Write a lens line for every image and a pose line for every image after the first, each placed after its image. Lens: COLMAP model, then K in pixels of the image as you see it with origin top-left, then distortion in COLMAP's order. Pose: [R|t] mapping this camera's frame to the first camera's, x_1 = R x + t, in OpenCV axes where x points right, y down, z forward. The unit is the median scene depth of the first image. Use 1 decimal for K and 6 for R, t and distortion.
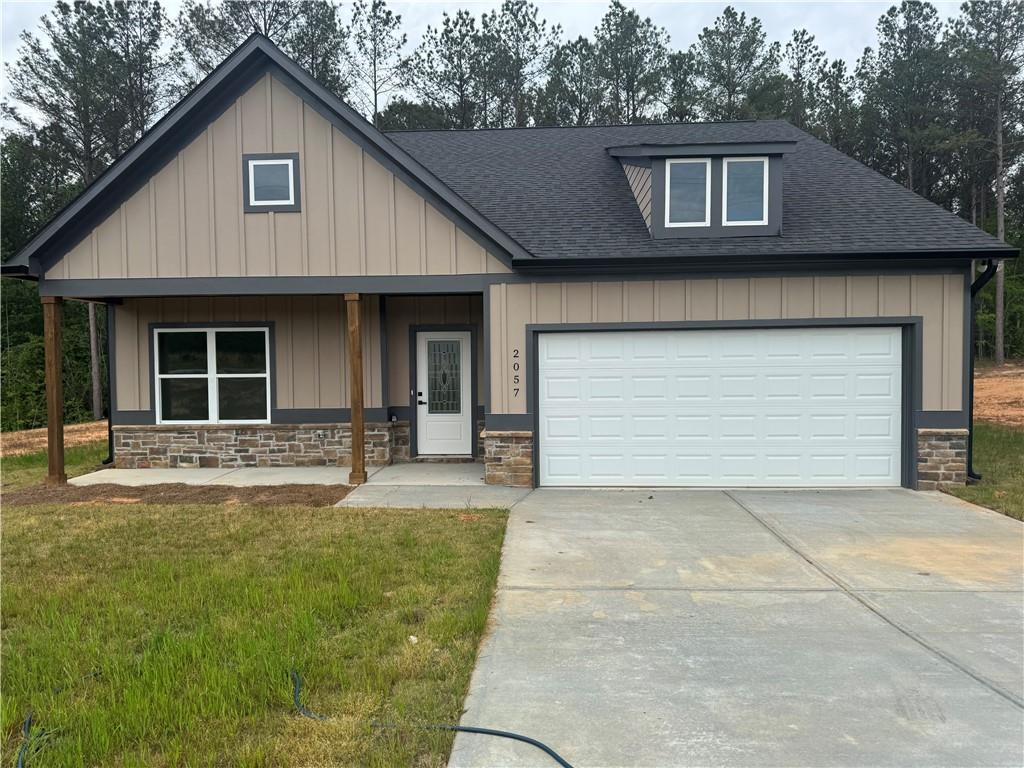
lens RADIAL K [[727.7, 0, 512.0], [0, 727.7, 384.0], [0, 0, 1]] dist [0.119318, -0.178849]
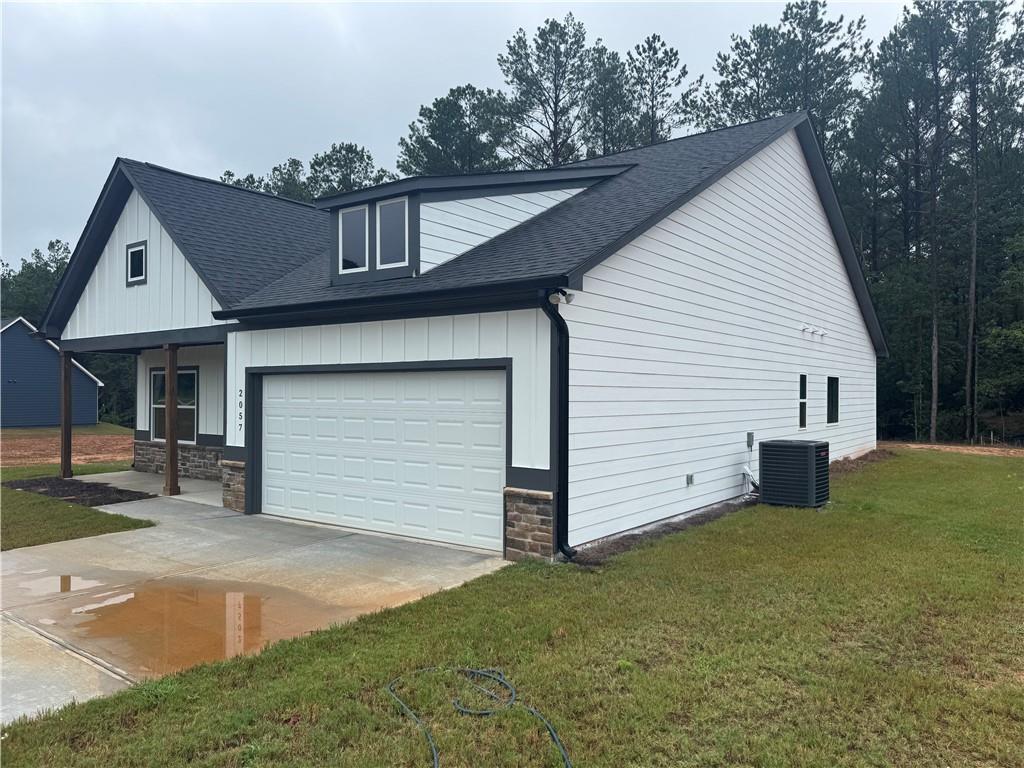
lens RADIAL K [[727.7, 0, 512.0], [0, 727.7, 384.0], [0, 0, 1]] dist [0.119318, -0.178849]
pose [[0.826717, 0.007285, -0.562571, 0.856320], [-0.031475, 0.998949, -0.033318, -0.026430], [0.561737, 0.045251, 0.826077, 0.242887]]
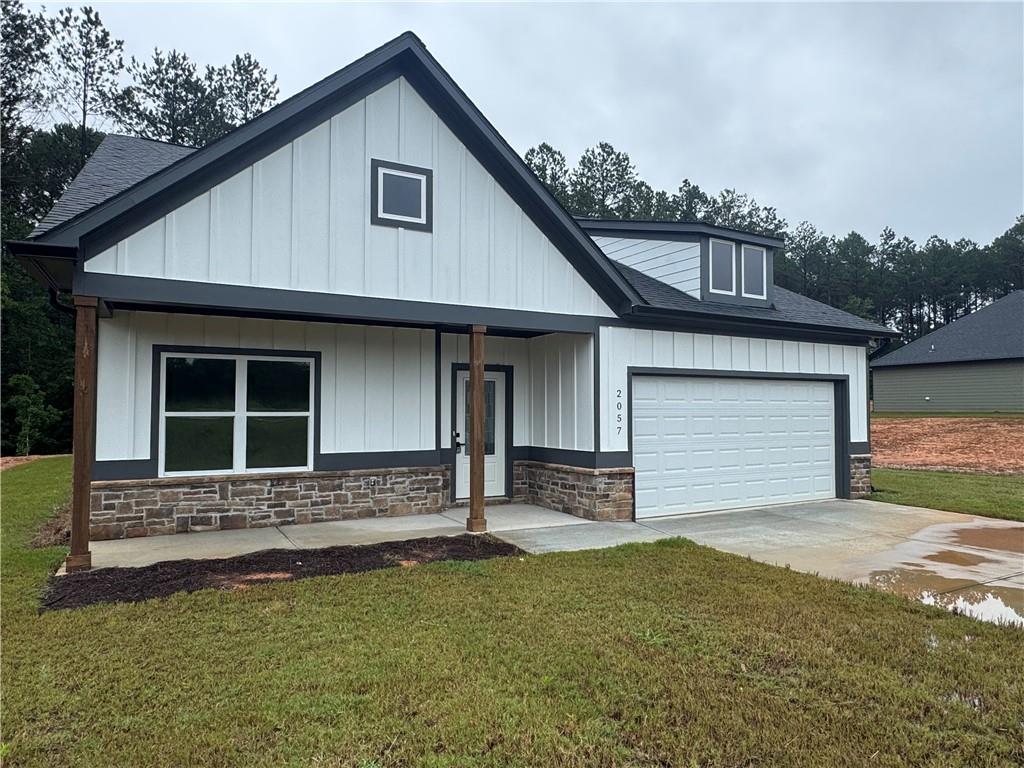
lens RADIAL K [[650.4, 0, 512.0], [0, 650.4, 384.0], [0, 0, 1]] dist [0.002630, 0.004304]
pose [[0.848460, 0.034236, 0.528151, -0.534454], [0.007640, 0.997009, -0.076901, 0.013459], [-0.529204, 0.069282, 0.845661, 0.240929]]
